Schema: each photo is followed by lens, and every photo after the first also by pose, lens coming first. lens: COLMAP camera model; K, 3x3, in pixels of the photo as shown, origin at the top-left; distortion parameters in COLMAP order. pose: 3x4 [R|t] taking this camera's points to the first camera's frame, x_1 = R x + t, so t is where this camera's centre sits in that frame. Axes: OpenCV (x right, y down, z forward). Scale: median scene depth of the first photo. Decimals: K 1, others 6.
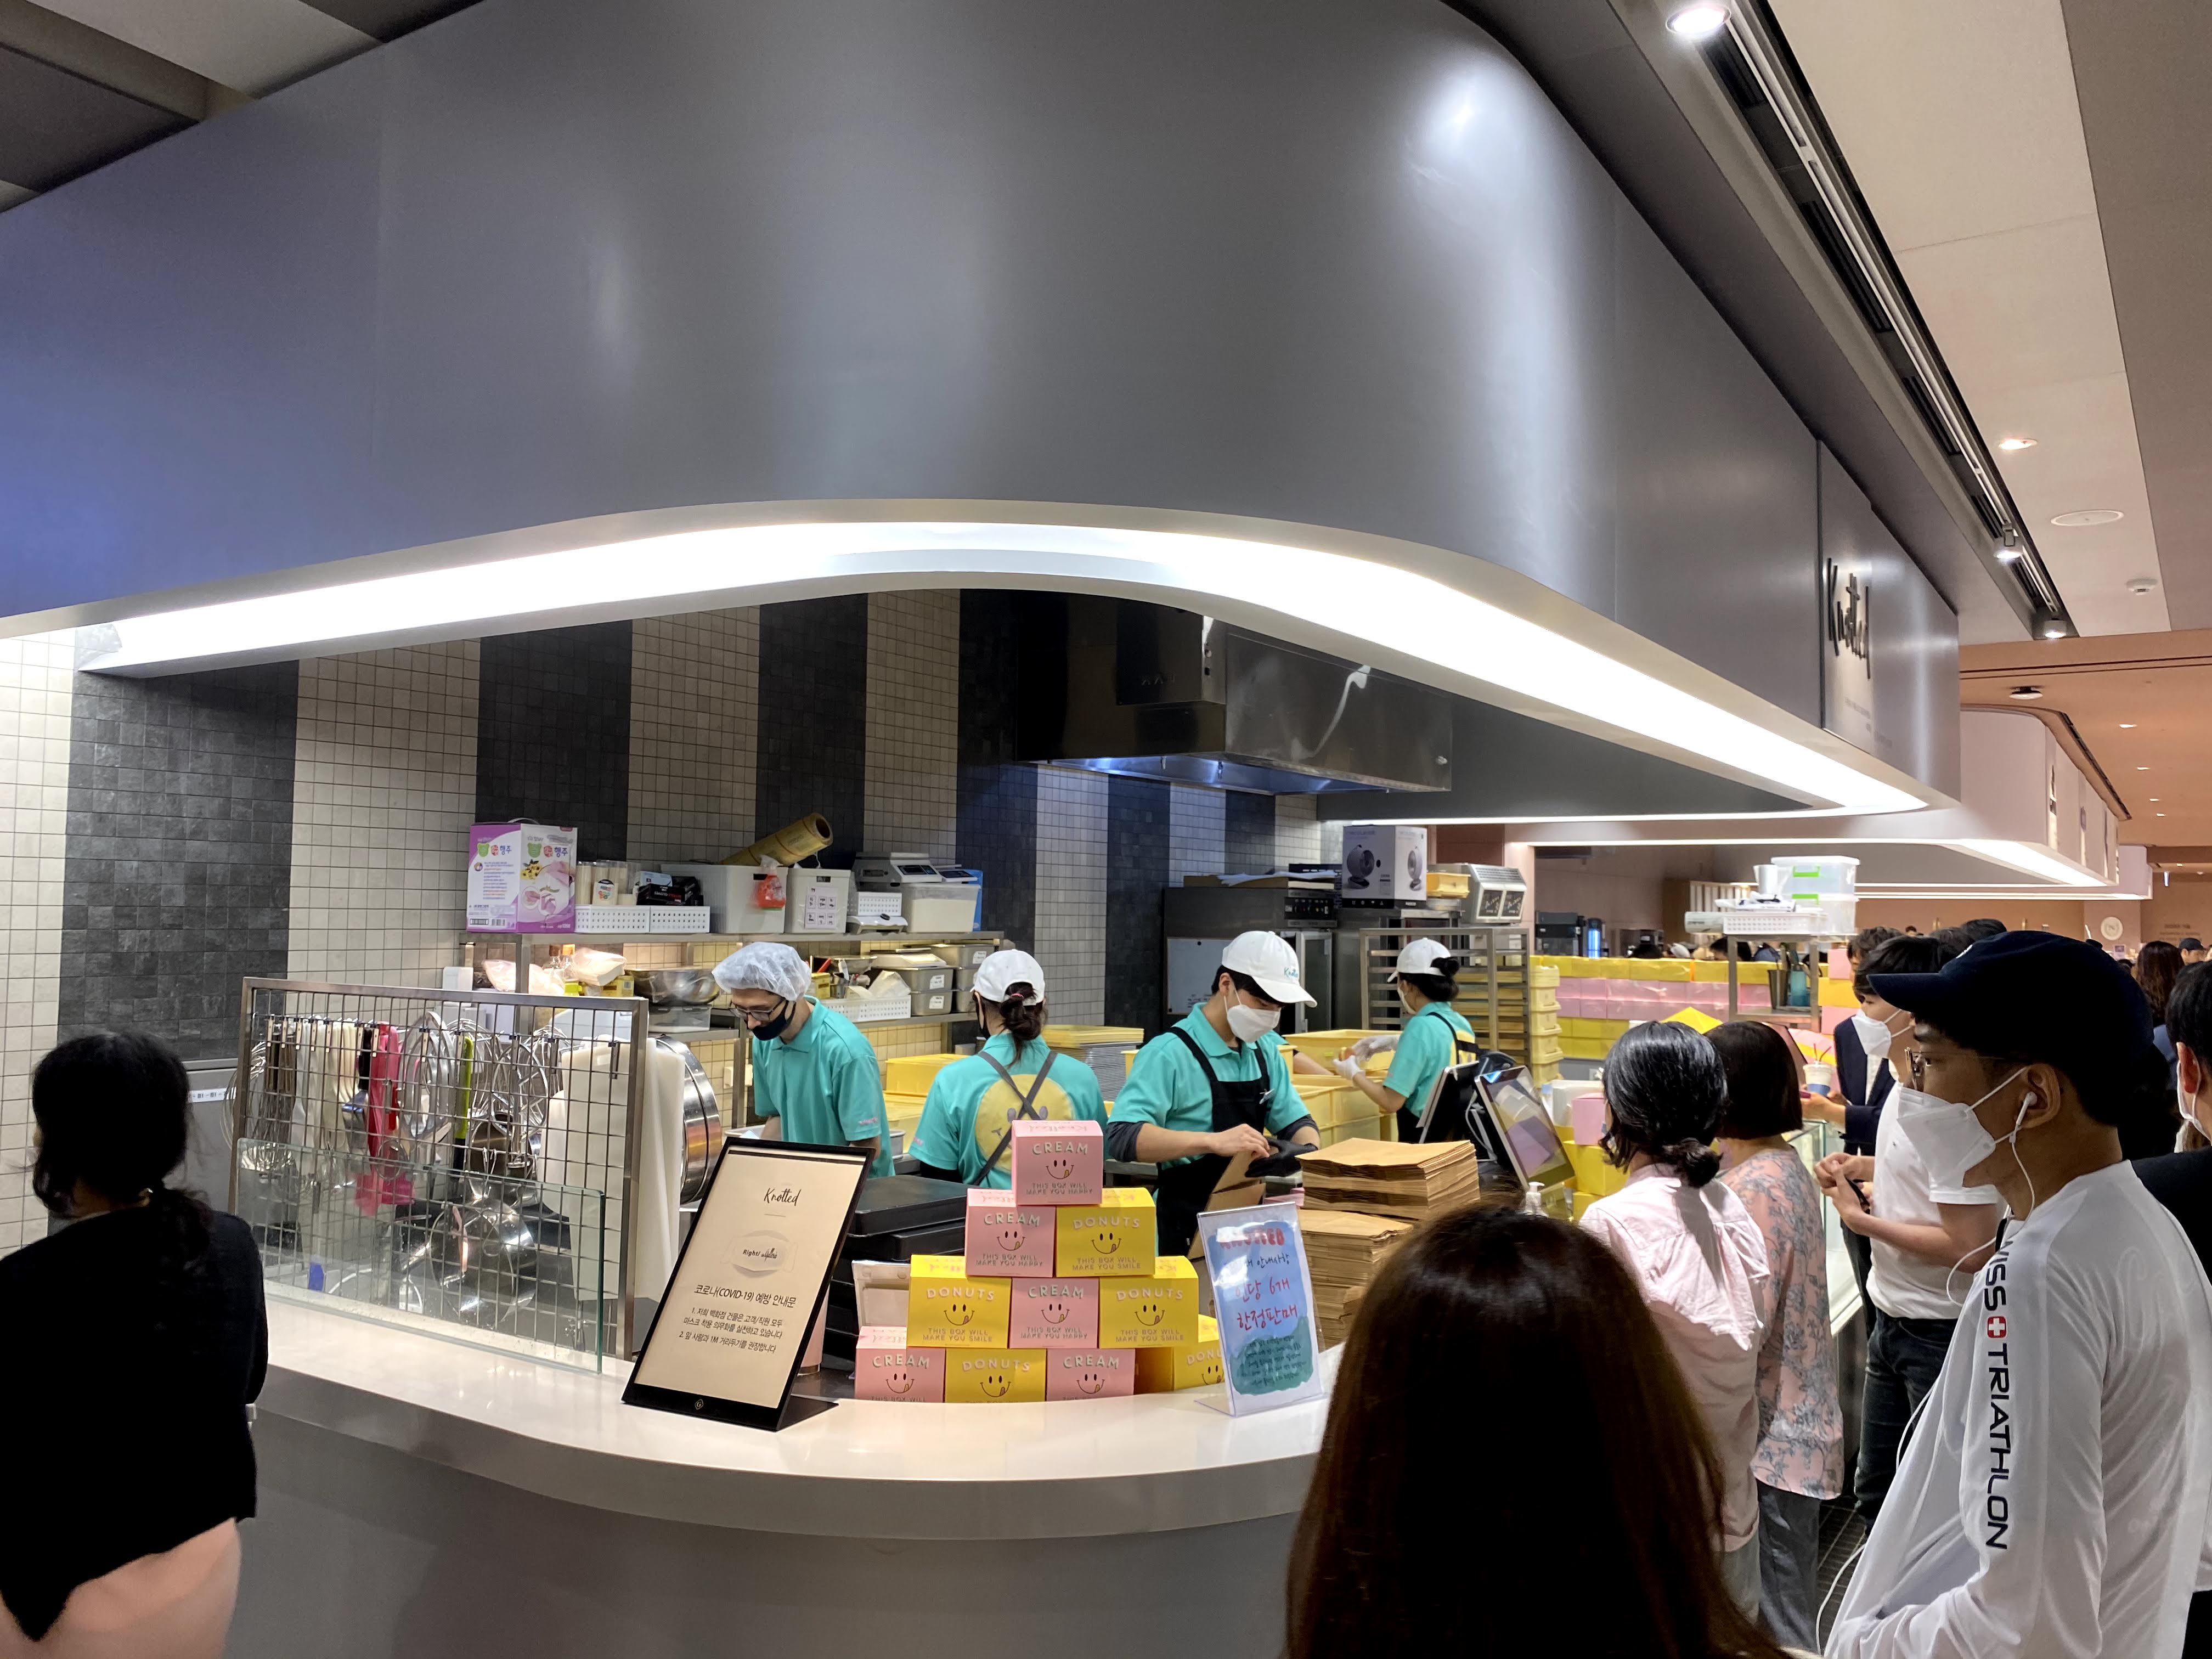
lens RADIAL K [[1691.3, 0, 1108.0], [0, 1691.3, 827.0], [0, 0, 1]] dist [0.011922, 0.000615]
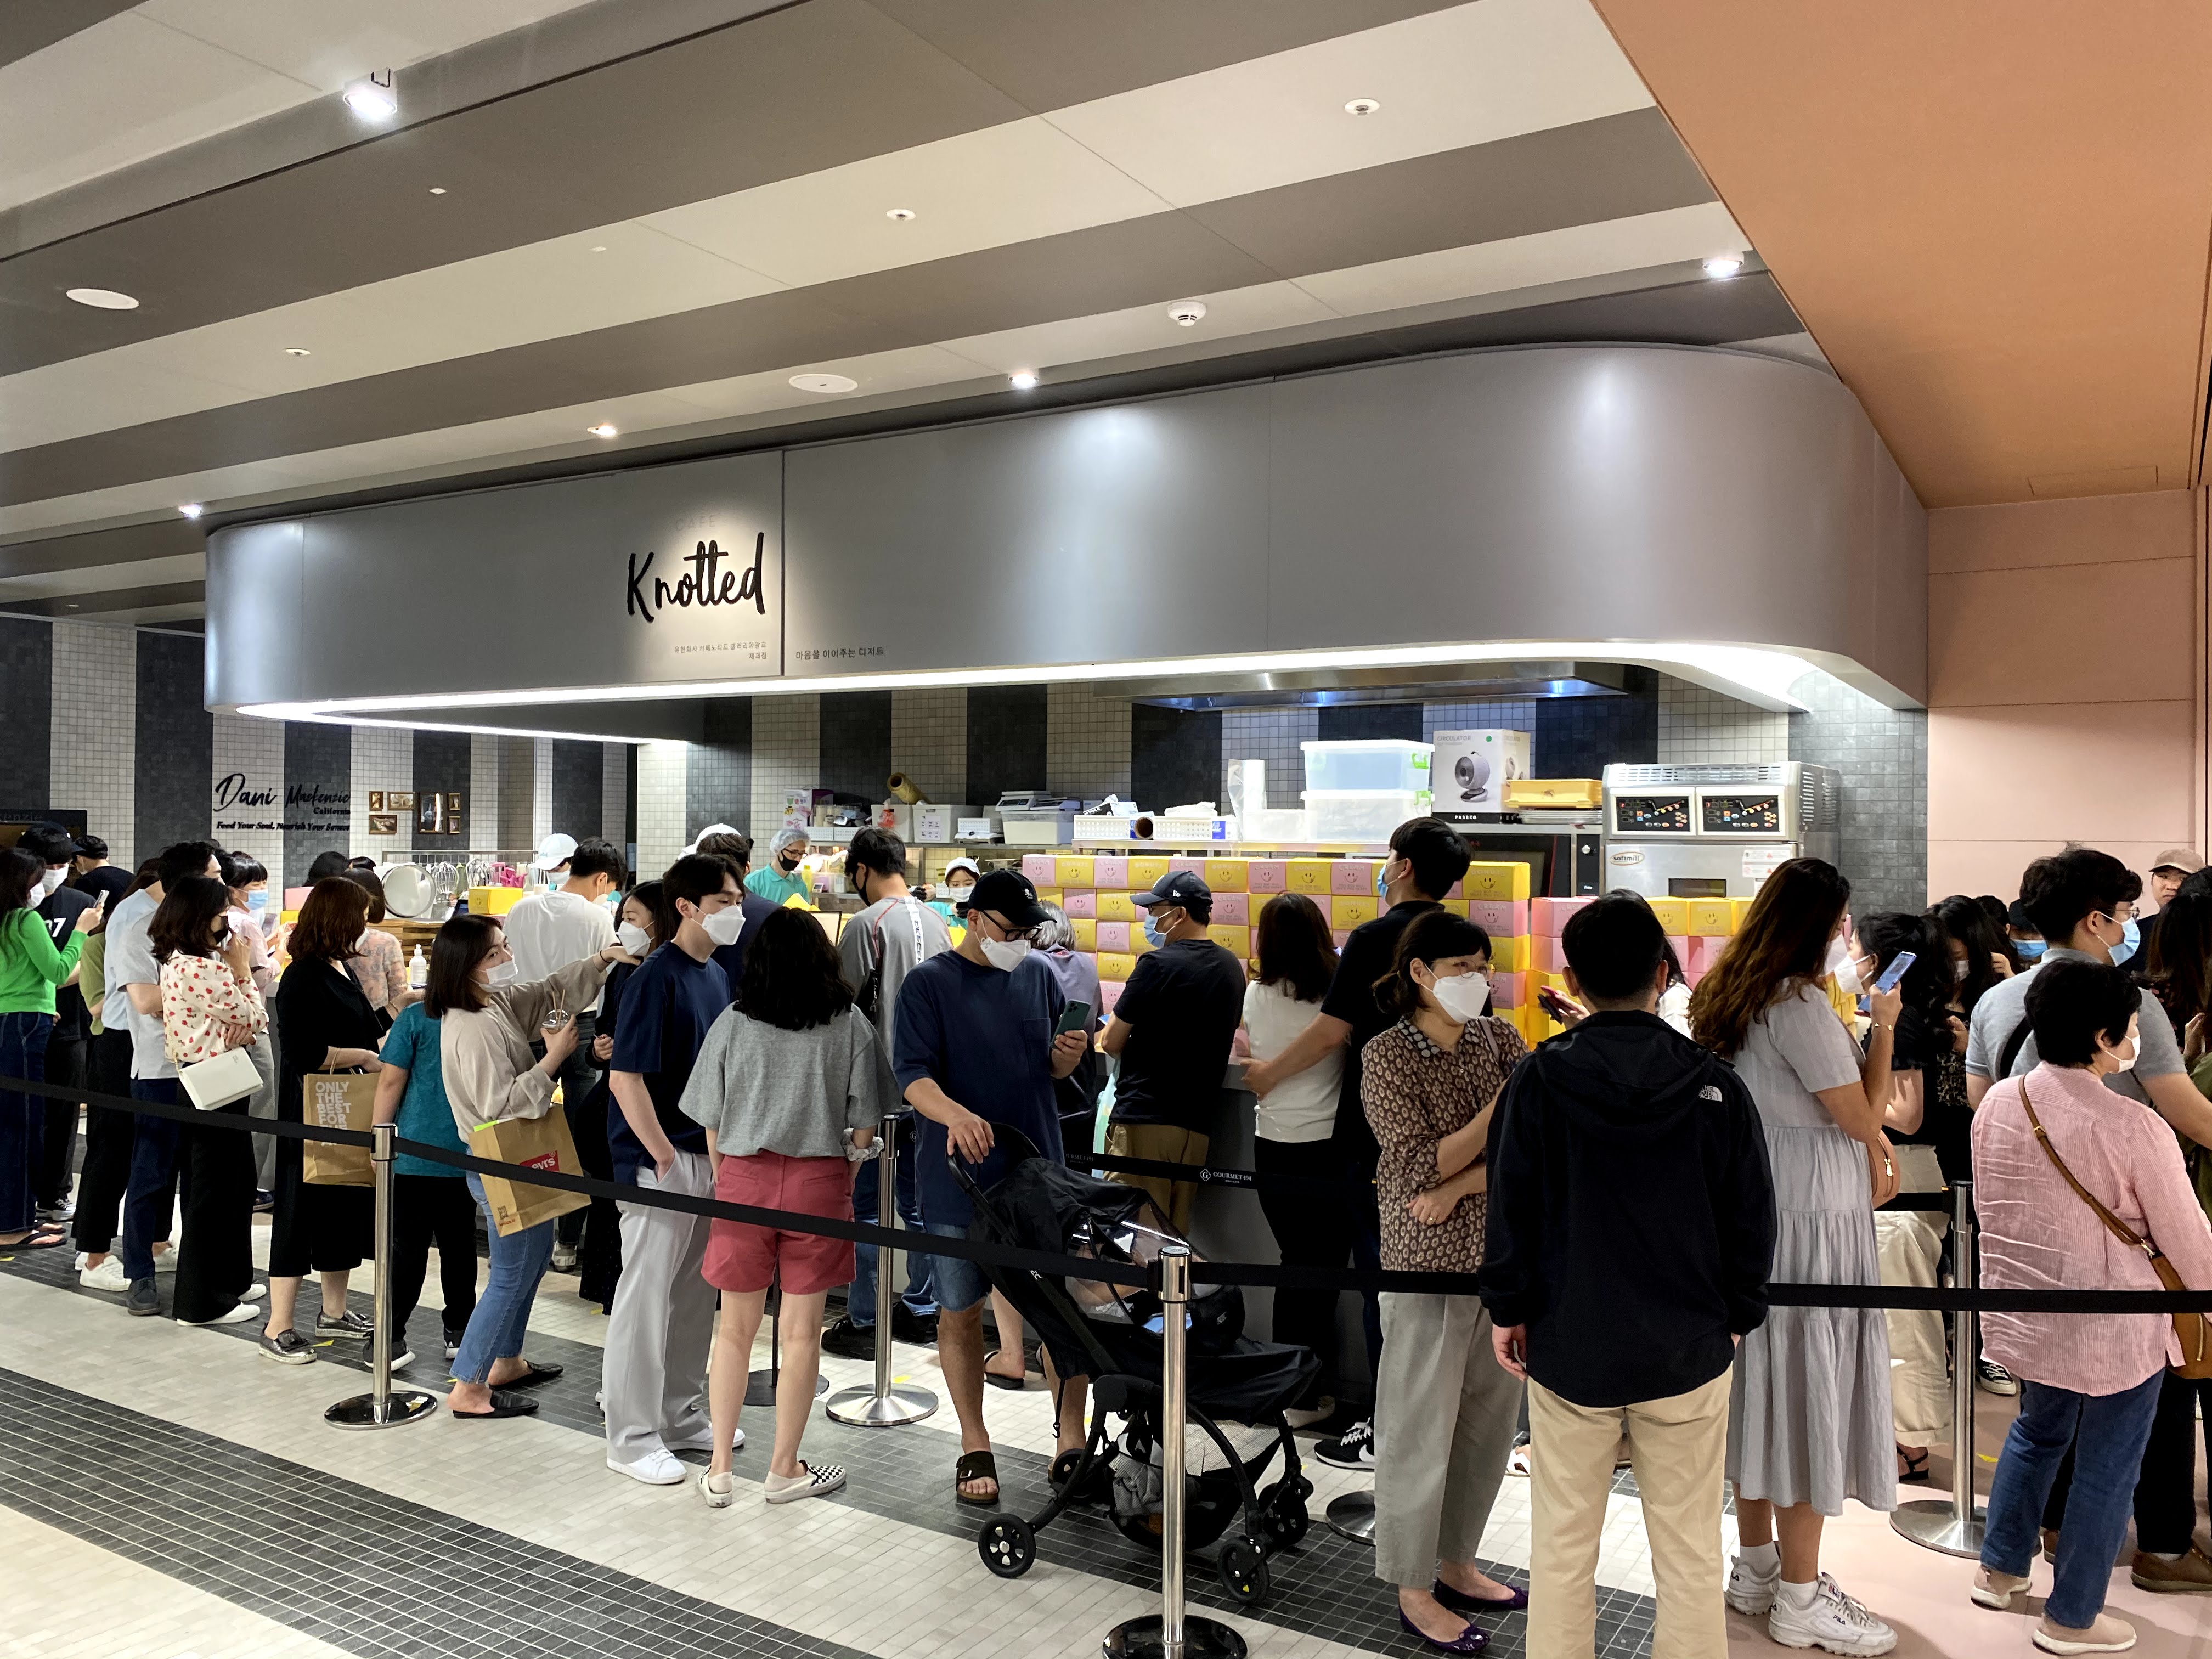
lens RADIAL K [[1691.3, 0, 1107.3], [0, 1691.3, 827.9], [0, 0, 1]] dist [0.011922, 0.000615]
pose [[0.026648, -0.018451, -0.999475, 1.519943], [0.039297, 0.999076, -0.017396, 0.084507], [0.998872, -0.038812, 0.027348, 1.135502]]
